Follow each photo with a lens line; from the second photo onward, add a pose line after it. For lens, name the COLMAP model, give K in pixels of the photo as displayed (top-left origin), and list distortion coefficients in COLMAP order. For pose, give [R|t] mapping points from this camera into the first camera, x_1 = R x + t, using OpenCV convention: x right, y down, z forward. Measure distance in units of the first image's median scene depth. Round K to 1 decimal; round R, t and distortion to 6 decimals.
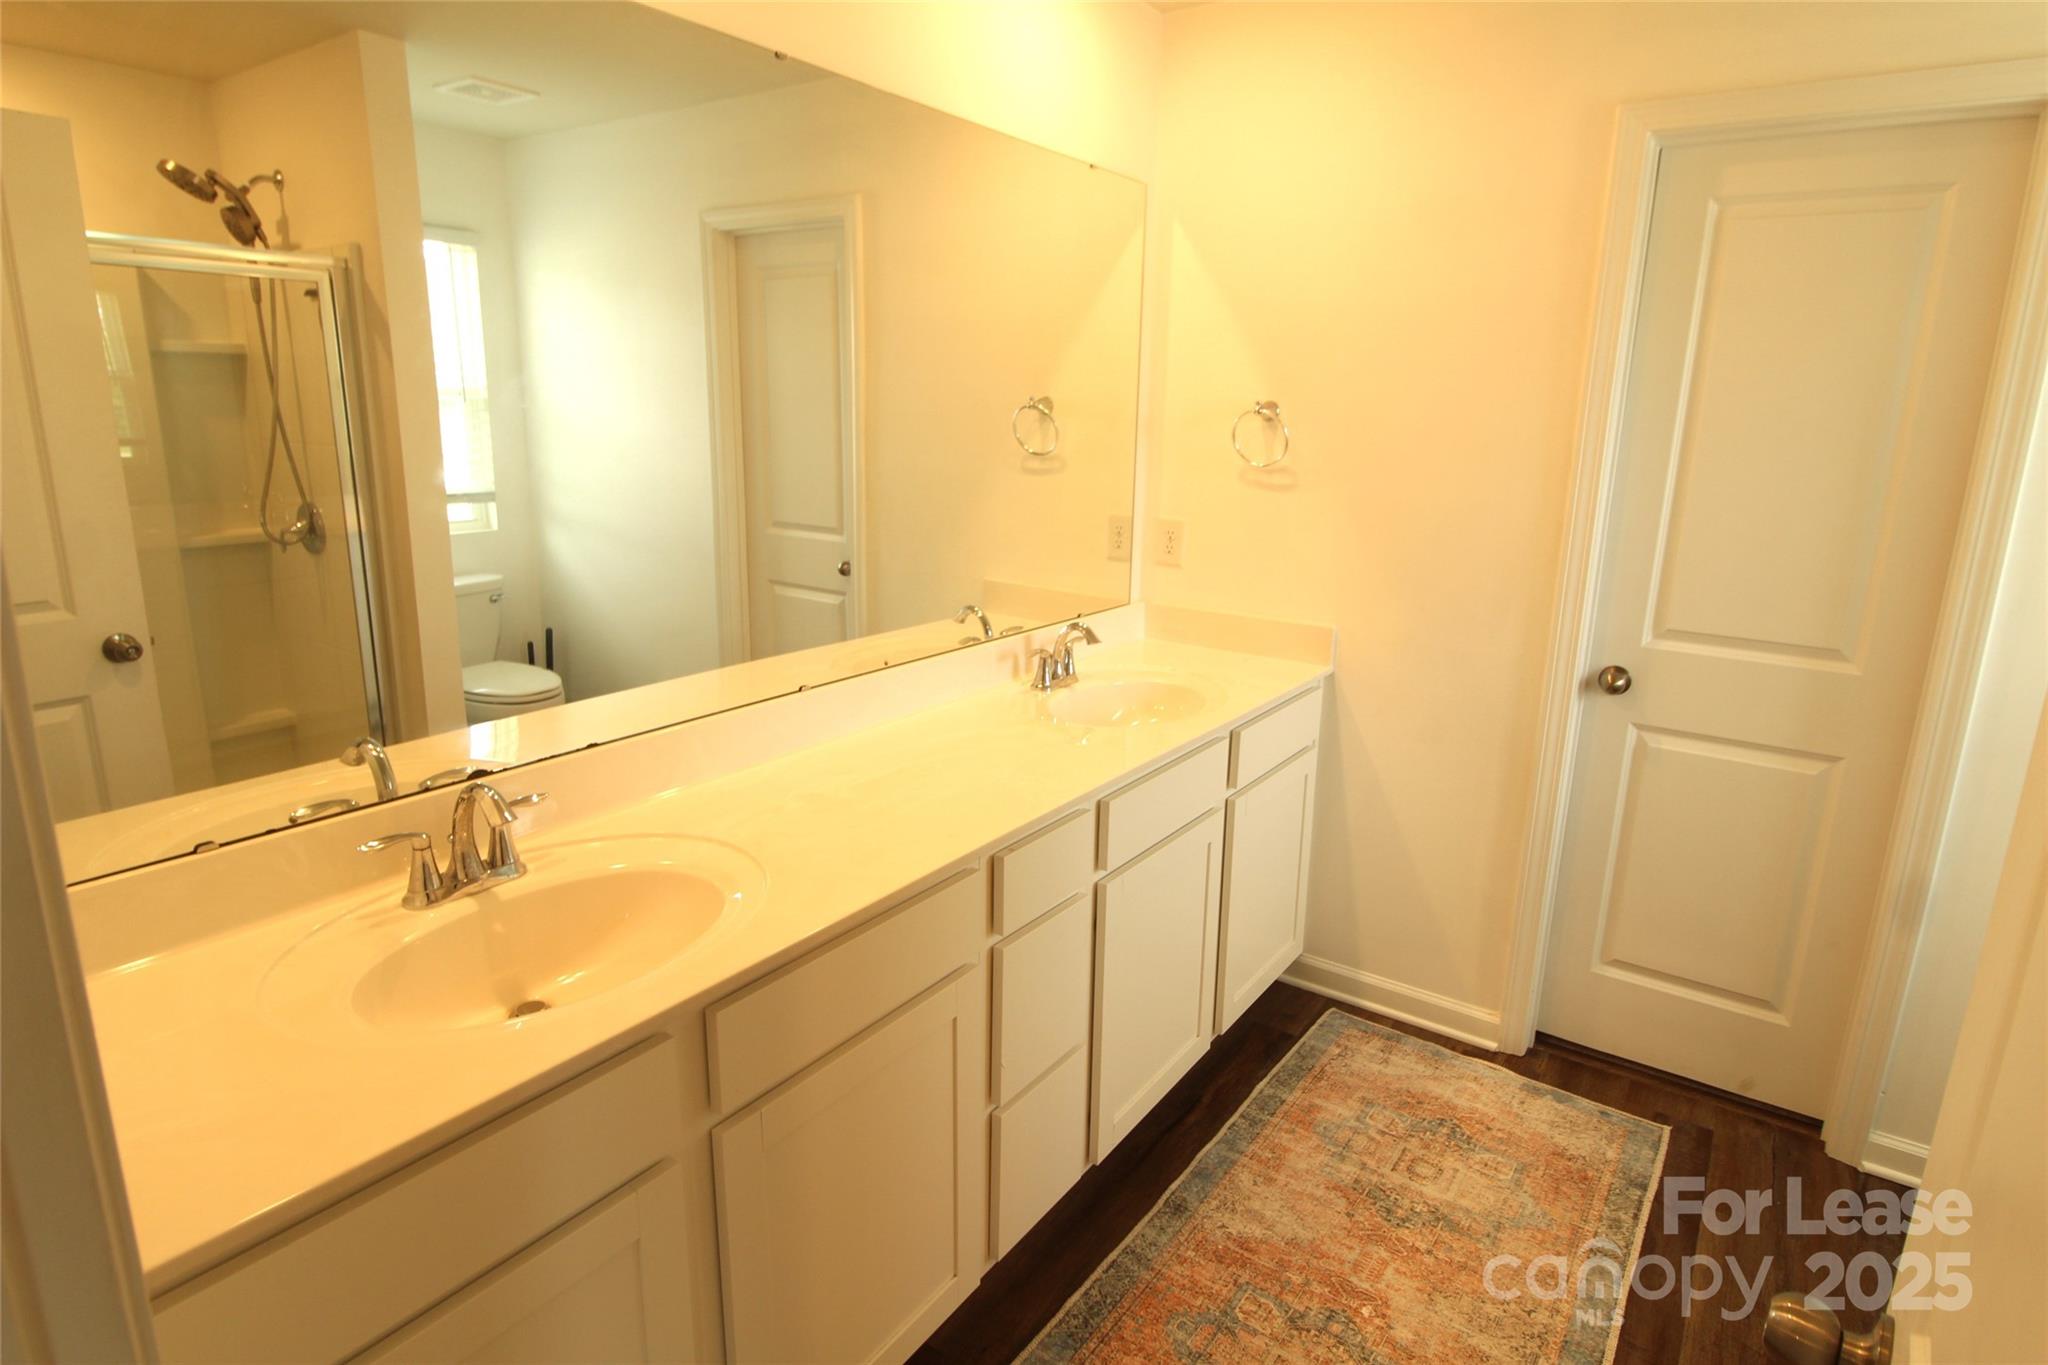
lens RADIAL K [[1098.1, 0, 1024.0], [0, 1098.1, 664.8], [0, 0, 1]] dist [0.036444, 0.000222]
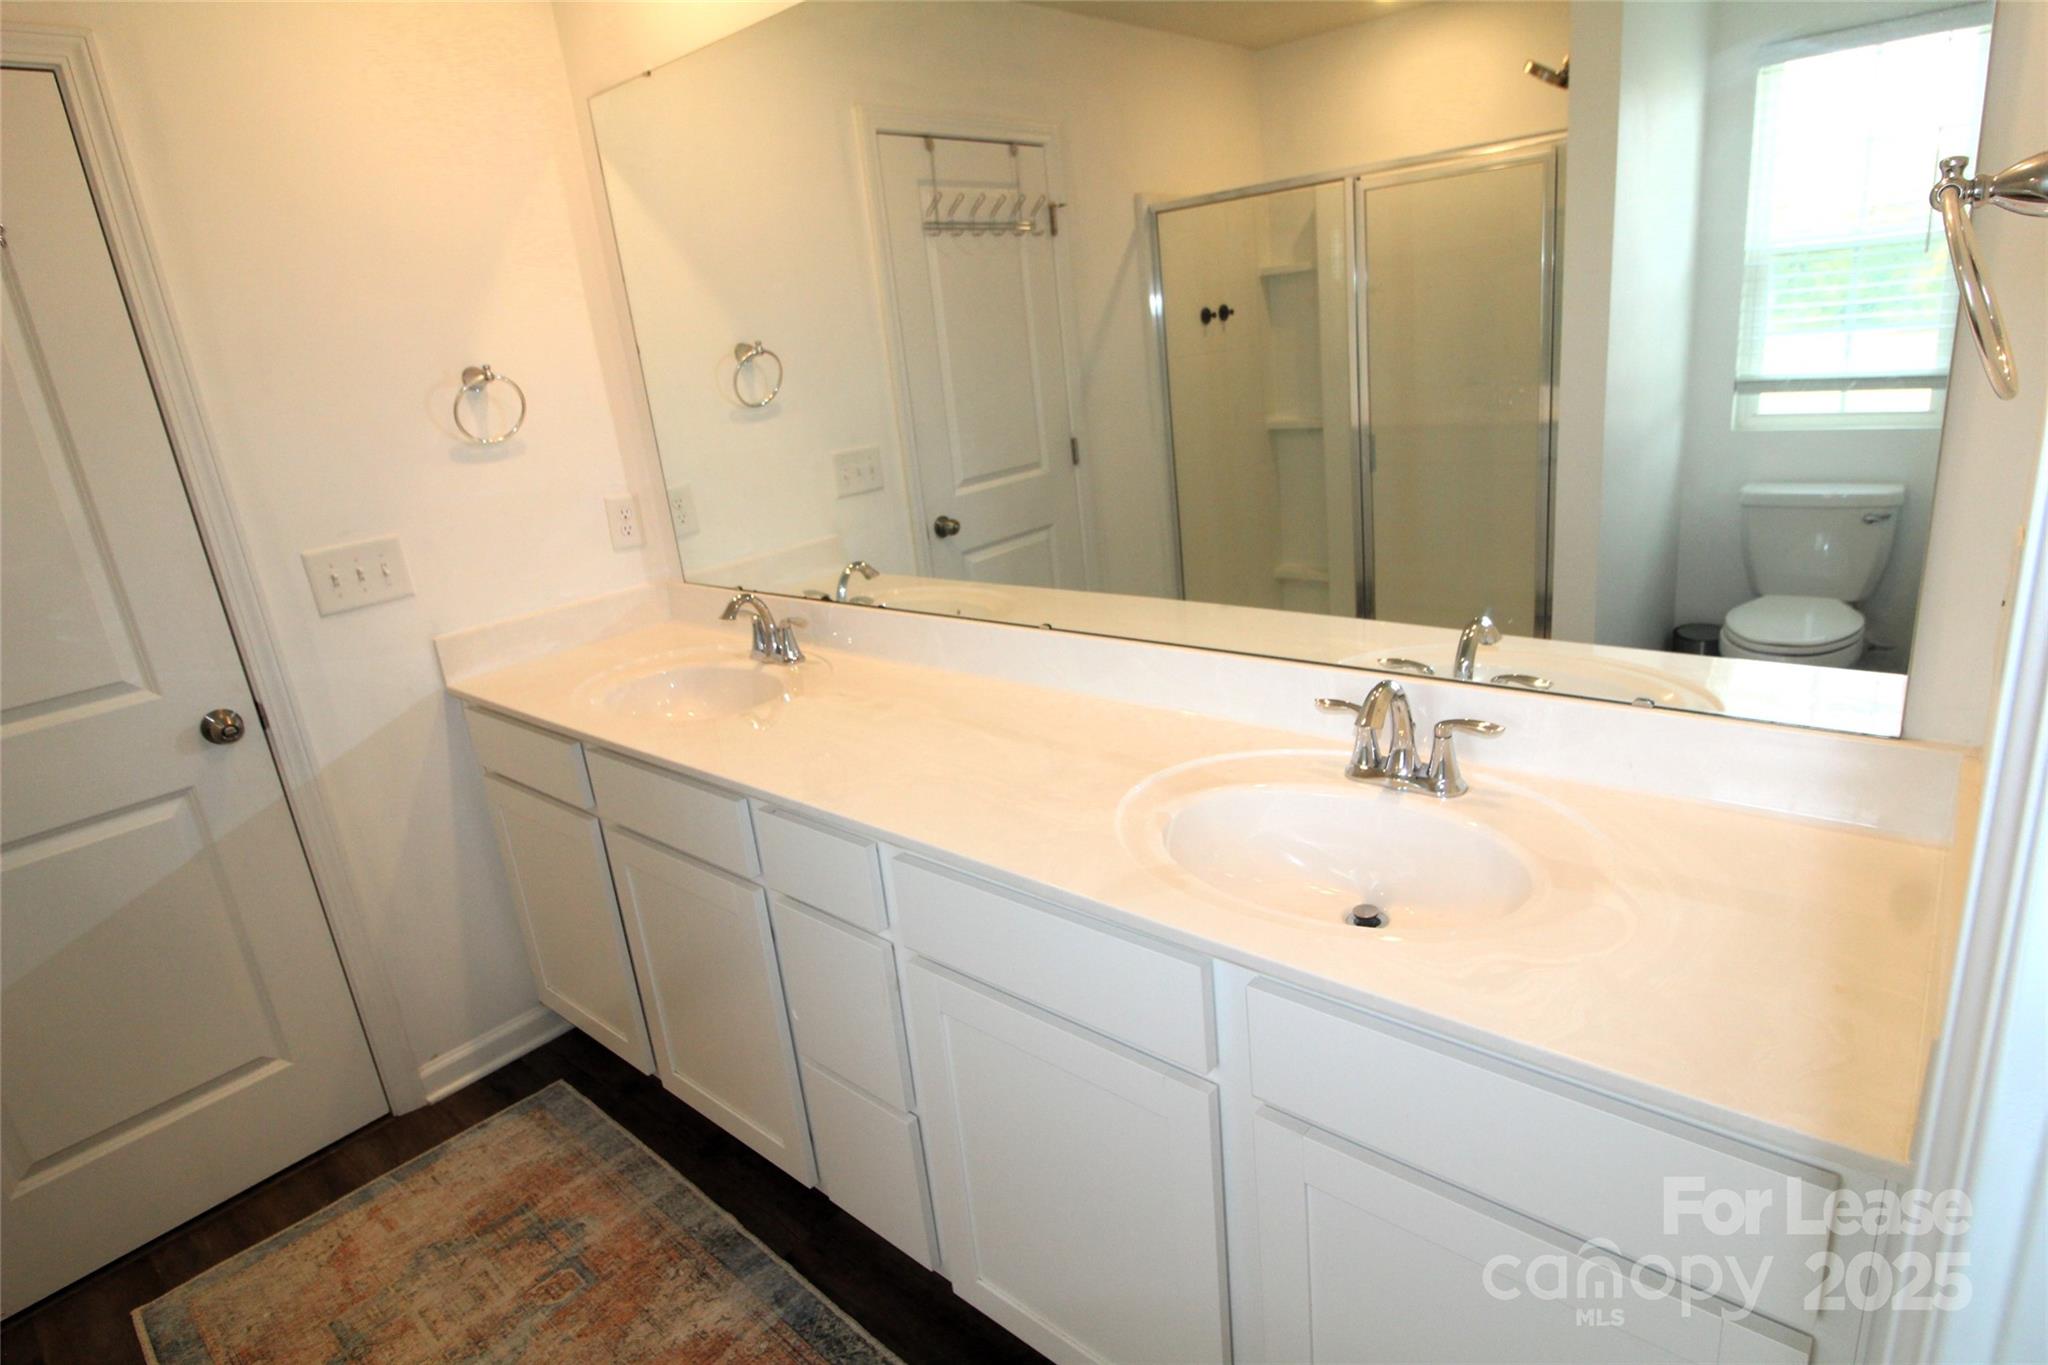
lens RADIAL K [[1098.1, 0, 1024.0], [0, 1098.1, 664.8], [0, 0, 1]] dist [0.036444, 0.000222]
pose [[-0.102716, 0.279066, -0.954763, 0.746803], [-0.131778, 0.947562, 0.291138, -0.230031], [0.985943, 0.155721, -0.060555, 1.094996]]
